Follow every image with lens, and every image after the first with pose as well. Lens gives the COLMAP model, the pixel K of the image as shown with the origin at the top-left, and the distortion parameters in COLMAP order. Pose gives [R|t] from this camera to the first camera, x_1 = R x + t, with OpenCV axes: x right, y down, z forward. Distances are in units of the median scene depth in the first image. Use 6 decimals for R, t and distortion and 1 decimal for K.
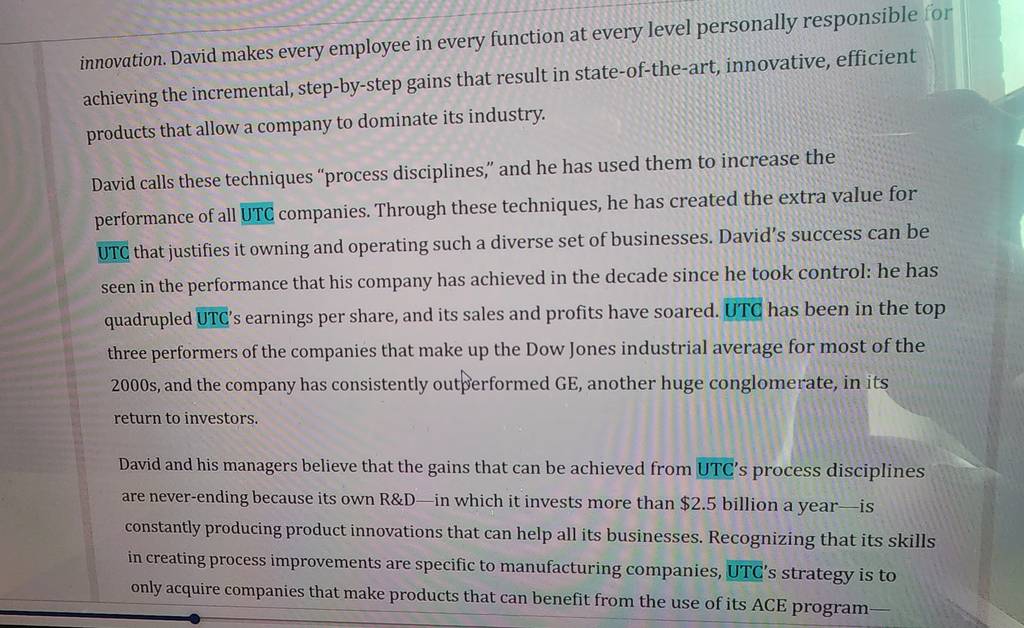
lens RADIAL K [[381.1, 0, 513.0], [0, 381.1, 314.1], [0, 0, 1]] dist [-0.001478, 0.000282]
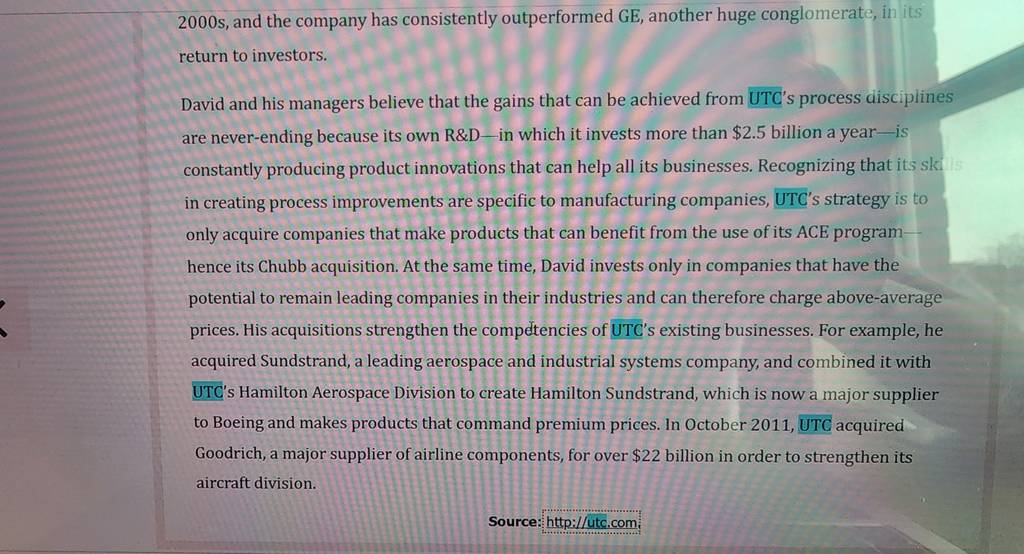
lens RADIAL K [[377.4, 0, 511.5], [0, 377.4, 276.9], [0, 0, 1]] dist [-0.001327, 0.000409]
pose [[0.998948, 0.022125, 0.040166, -0.205020], [-0.021095, 0.999442, -0.025887, 0.905003], [-0.040716, 0.025013, 0.998858, -0.020103]]
